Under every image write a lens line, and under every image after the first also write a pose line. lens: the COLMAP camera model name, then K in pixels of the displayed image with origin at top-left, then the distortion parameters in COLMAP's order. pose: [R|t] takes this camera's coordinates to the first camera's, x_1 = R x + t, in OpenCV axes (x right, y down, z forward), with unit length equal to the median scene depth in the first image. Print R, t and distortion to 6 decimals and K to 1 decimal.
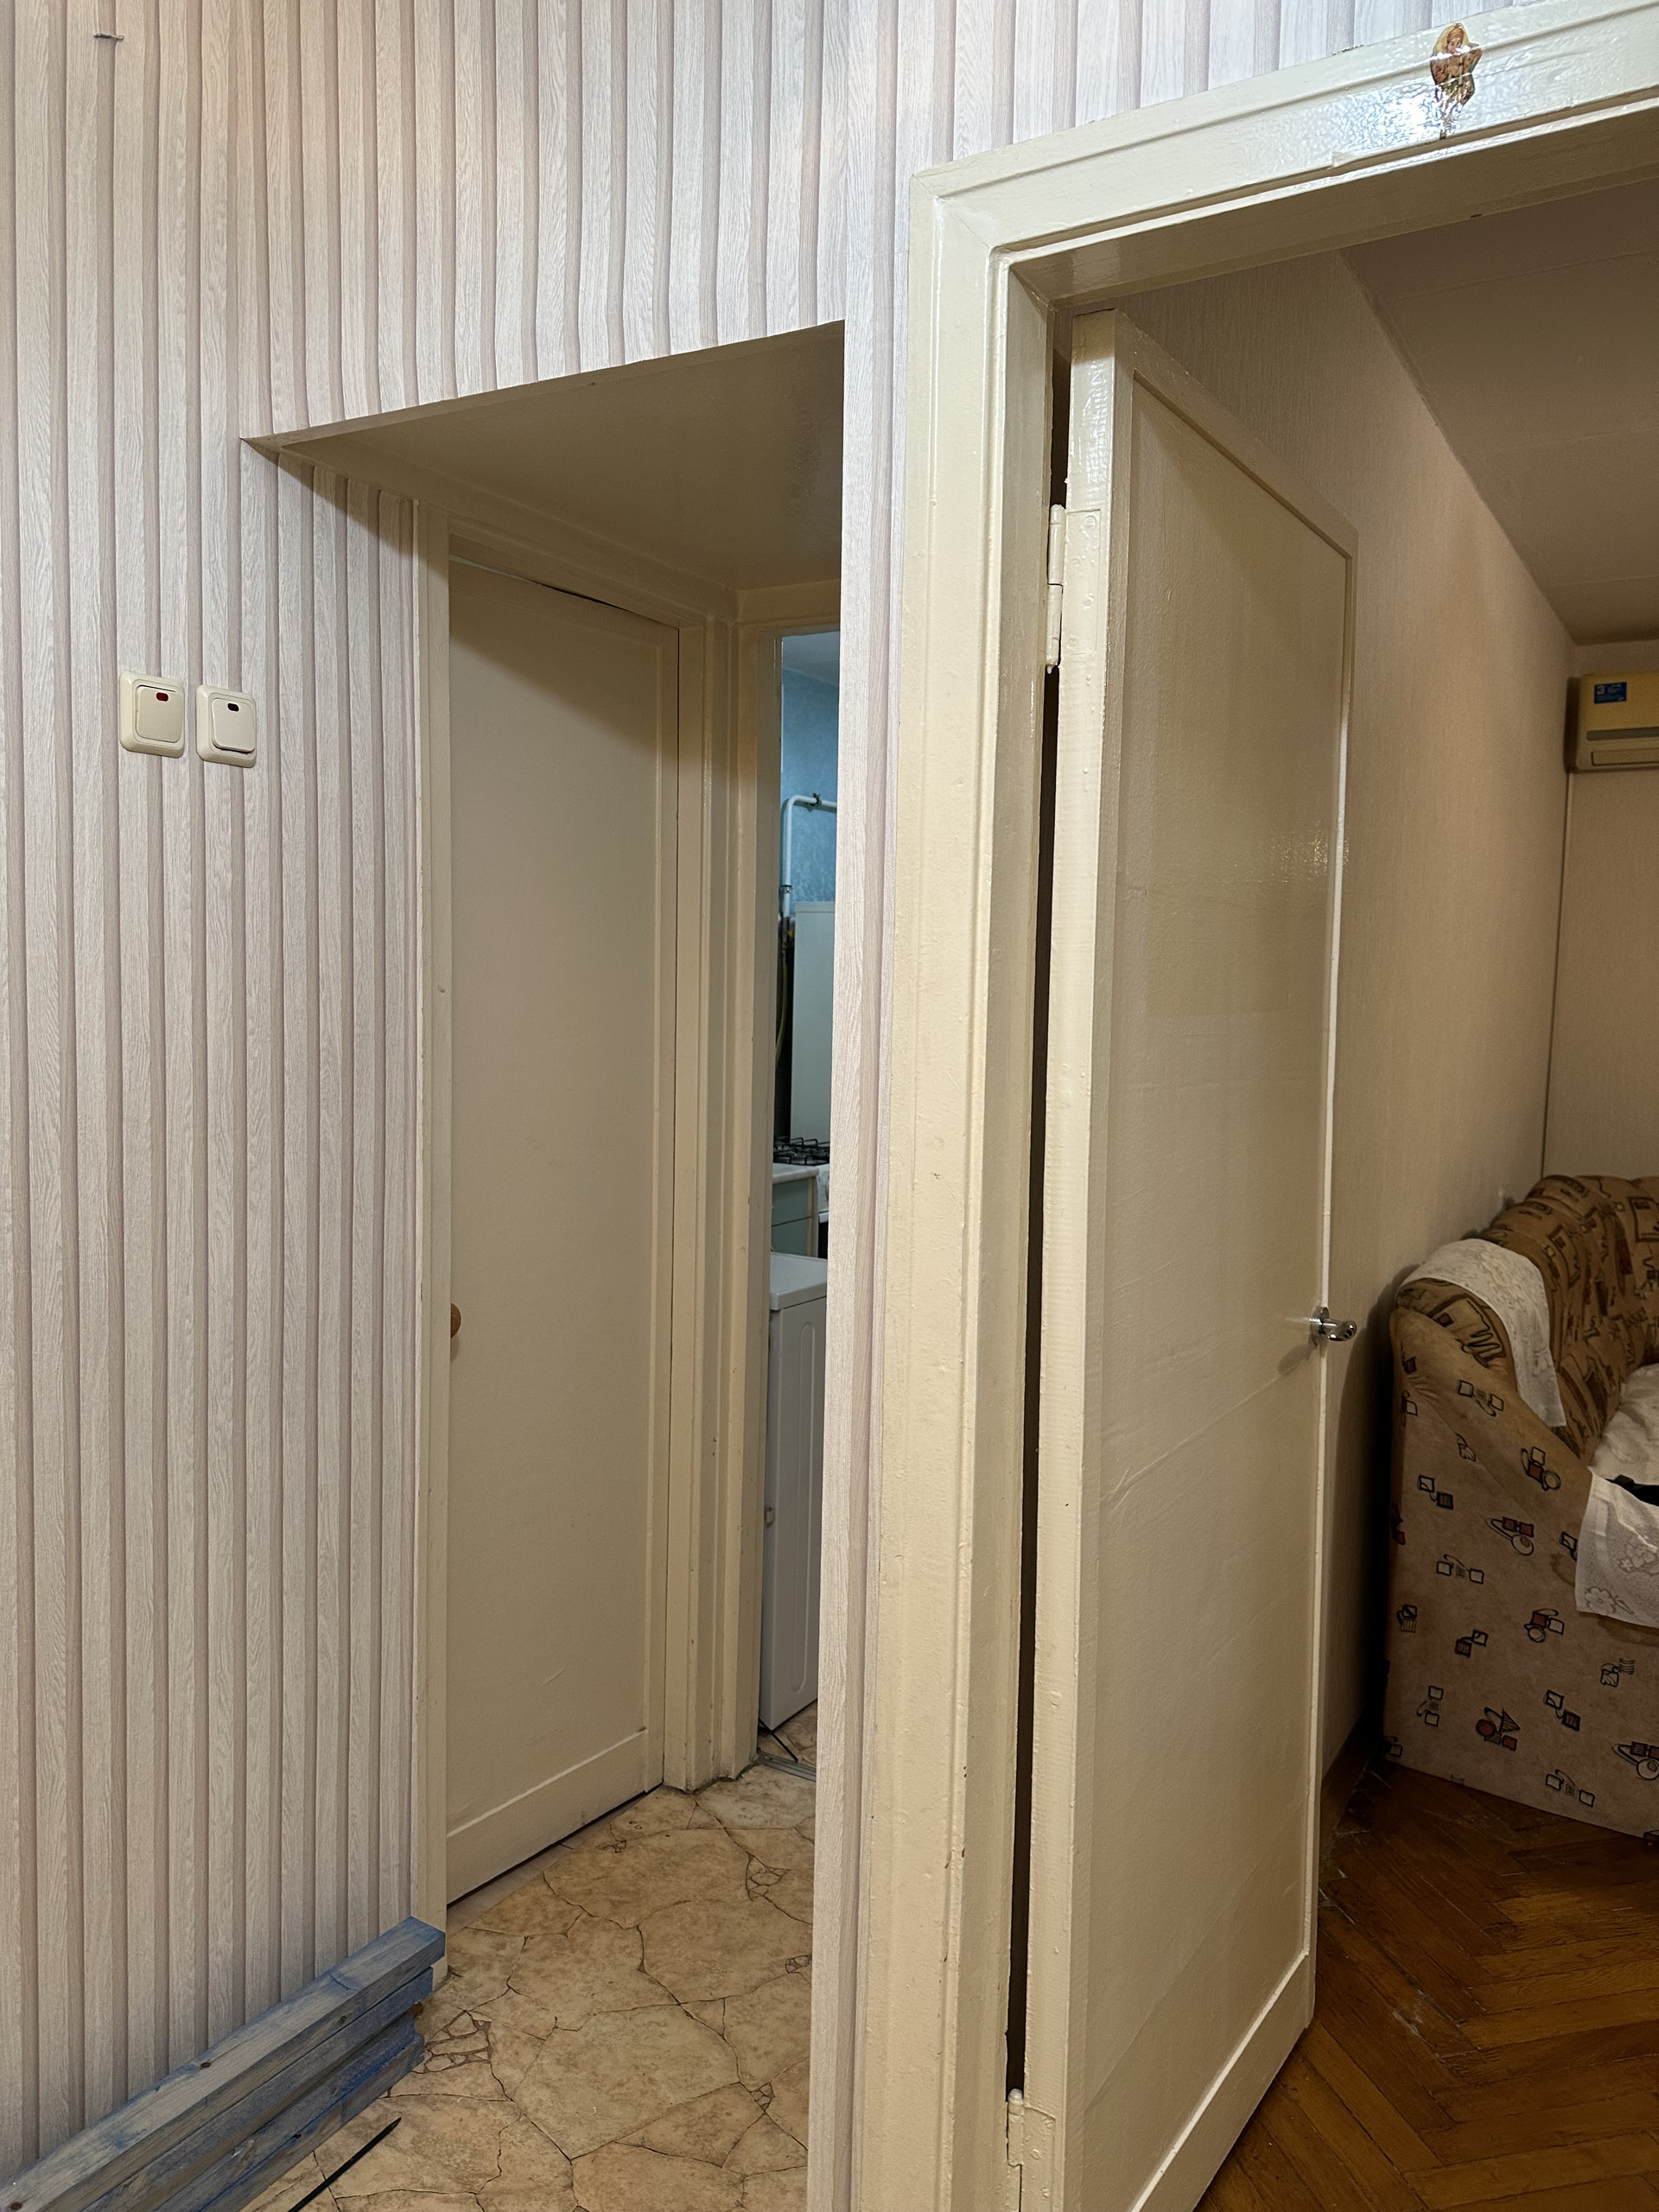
lens RADIAL K [[1550.4, 0, 828.9], [0, 1550.4, 1097.7], [0, 0, 1]] dist [0.006479, -0.005790]
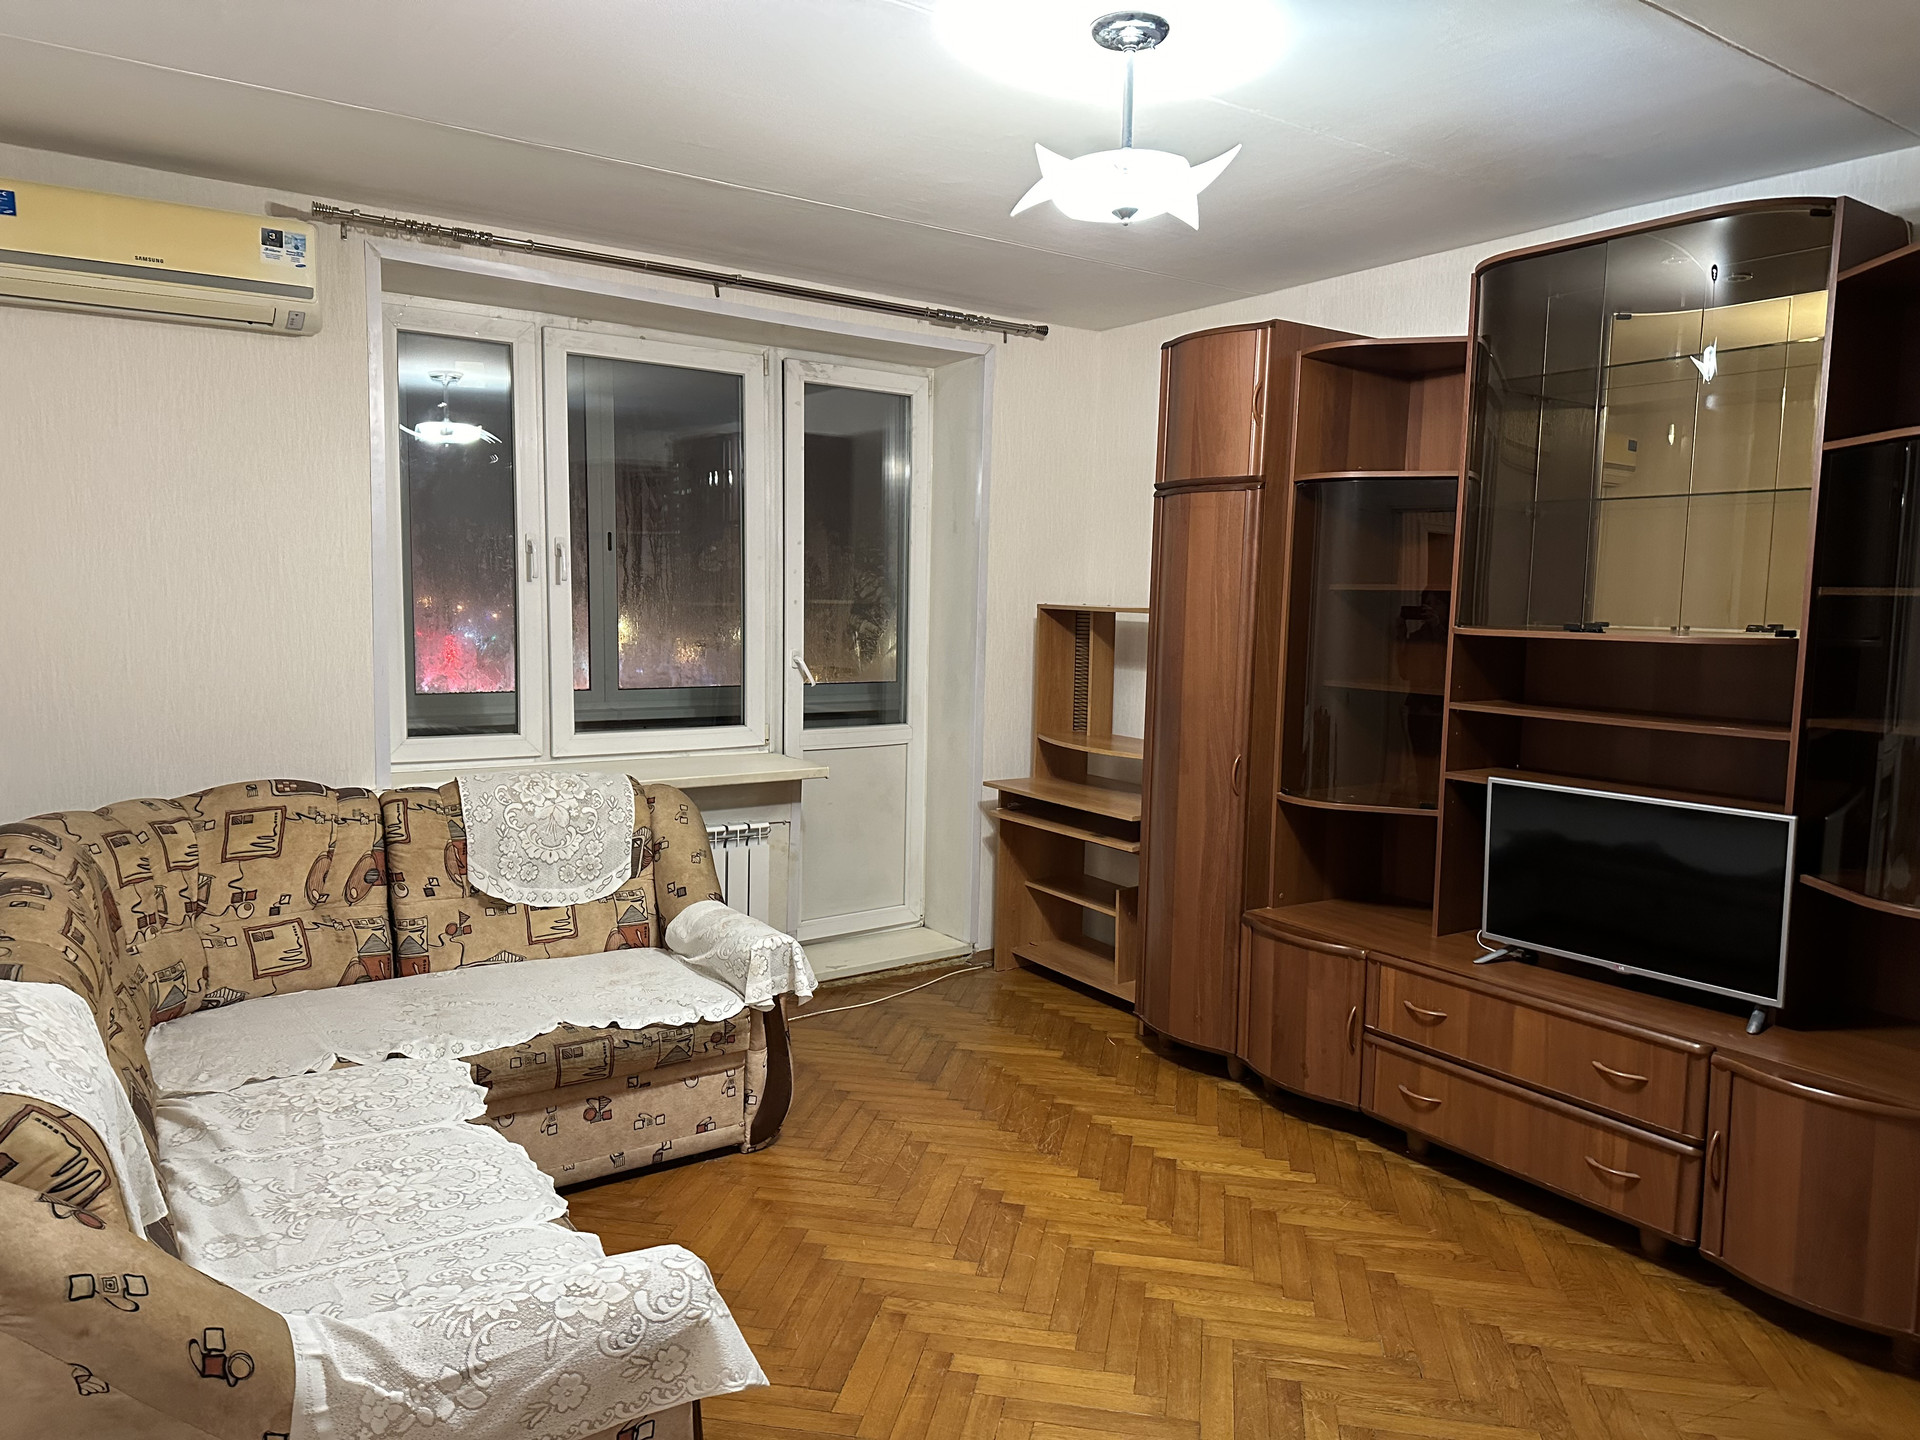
lens RADIAL K [[1345.7, 0, 960.1], [0, 1345.7, 723.1], [0, 0, 1]] dist [0.006479, -0.005790]
pose [[0.415170, -0.103828, 0.903799, 0.080621], [0.058317, 0.994460, 0.087454, -0.037769], [-0.907873, 0.016399, 0.418925, 0.356750]]
